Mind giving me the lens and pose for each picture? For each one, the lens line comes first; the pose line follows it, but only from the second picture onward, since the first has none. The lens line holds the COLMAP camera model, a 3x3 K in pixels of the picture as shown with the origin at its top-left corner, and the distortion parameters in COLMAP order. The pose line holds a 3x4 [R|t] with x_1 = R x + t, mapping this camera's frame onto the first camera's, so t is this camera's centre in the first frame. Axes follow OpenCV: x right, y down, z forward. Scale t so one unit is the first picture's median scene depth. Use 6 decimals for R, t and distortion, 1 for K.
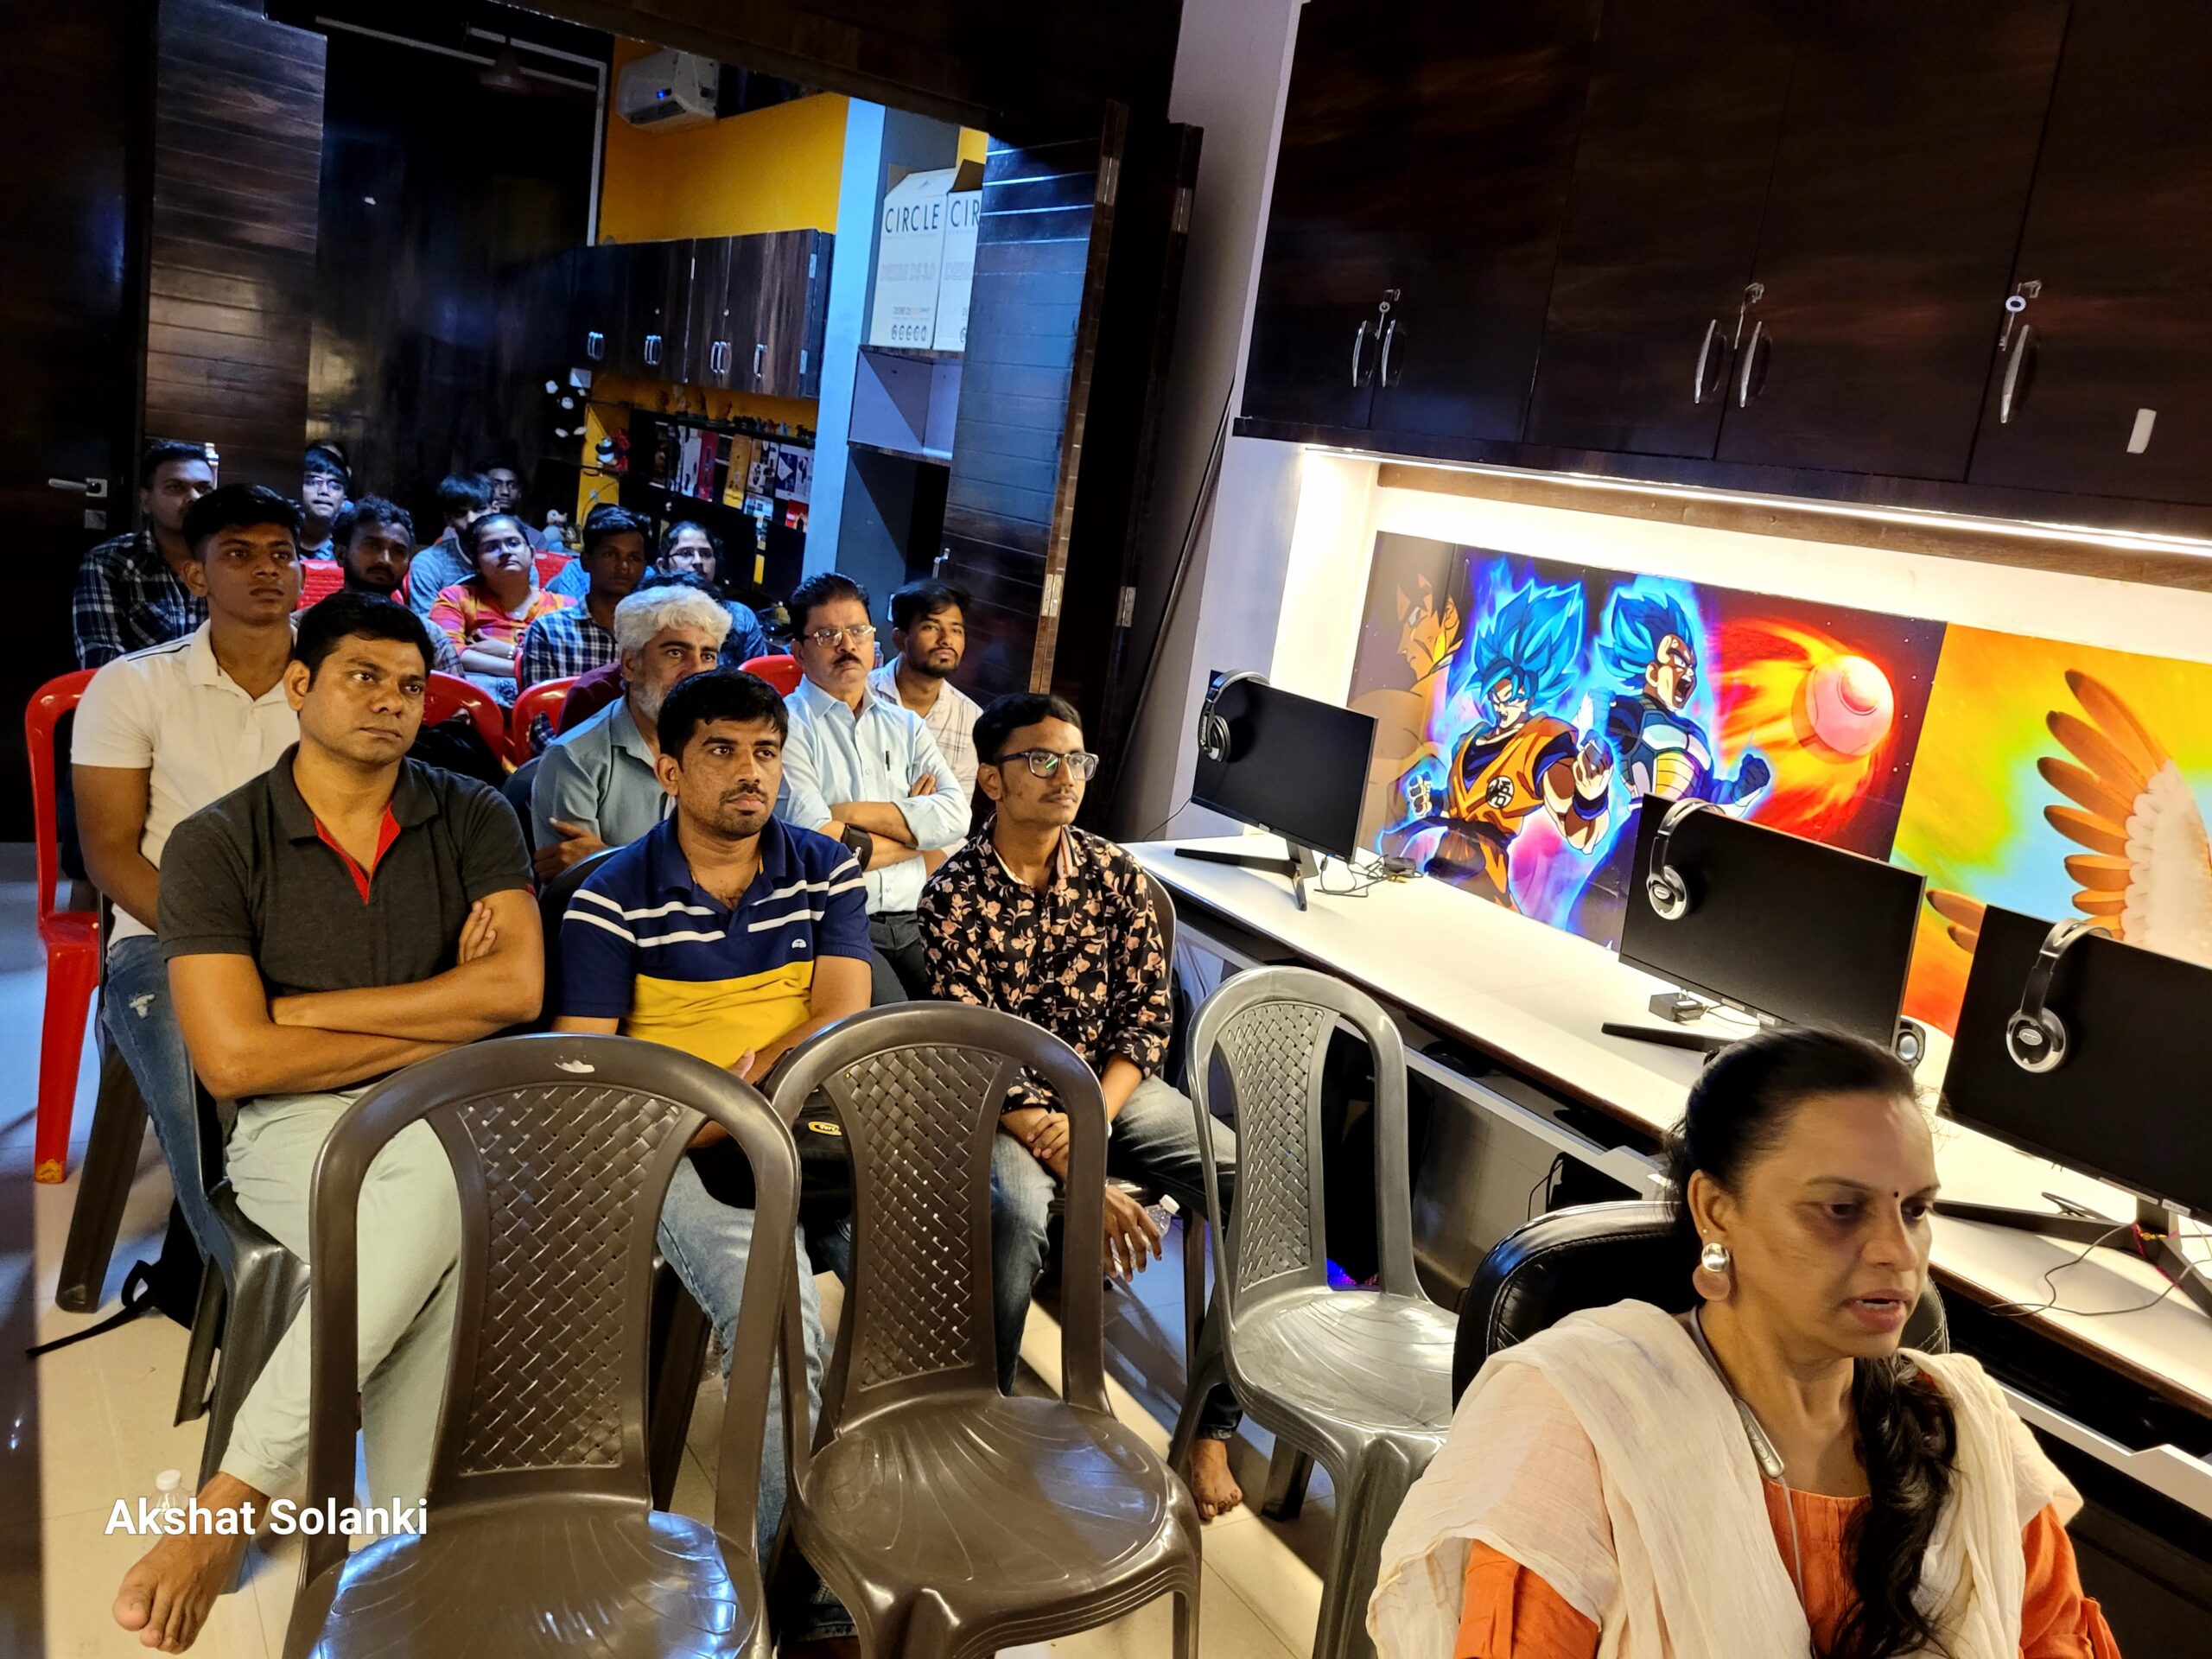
lens RADIAL K [[1665.6, 0, 1099.4], [0, 1665.6, 779.7], [0, 0, 1]] dist [0.038590, -0.031807]
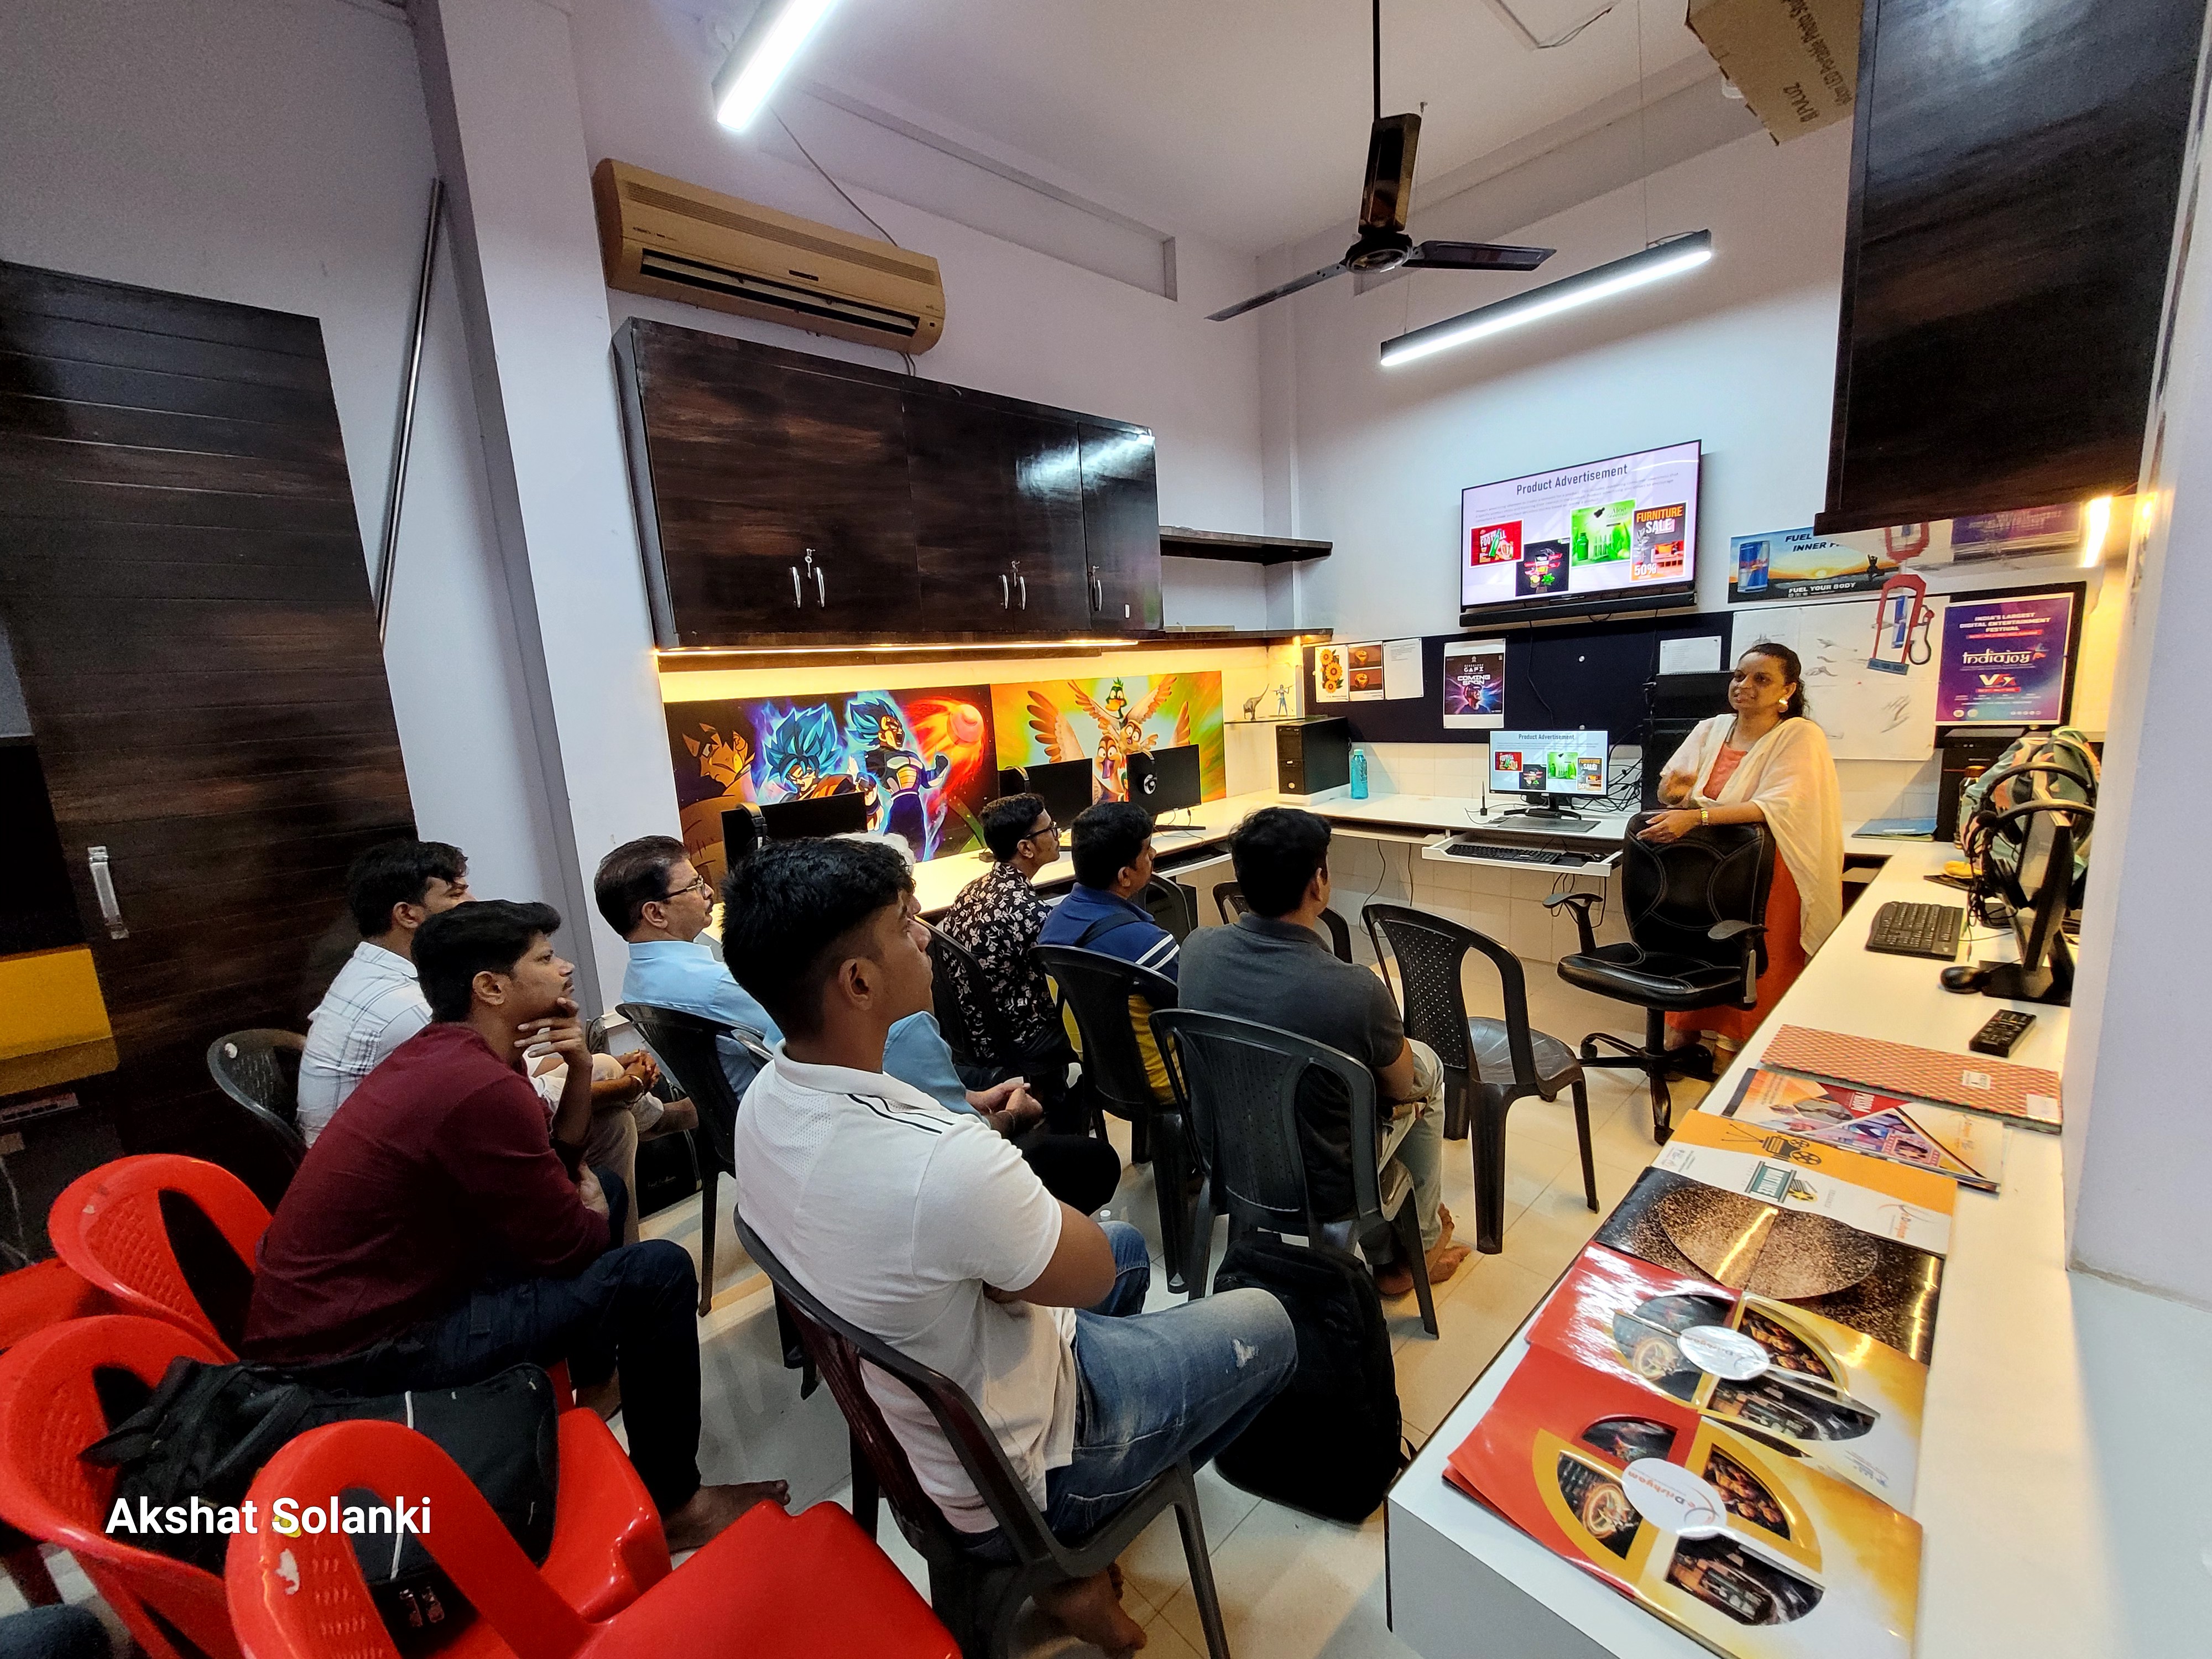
lens RADIAL K [[861.3, 0, 1110.8], [0, 861.3, 818.1], [0, 0, 1]] dist [0.000968, -0.000790]
pose [[-0.184931, -0.280822, 0.941775, -0.794035], [0.218153, 0.922665, 0.317961, -0.256574], [-0.958233, 0.264252, -0.109368, 0.890345]]
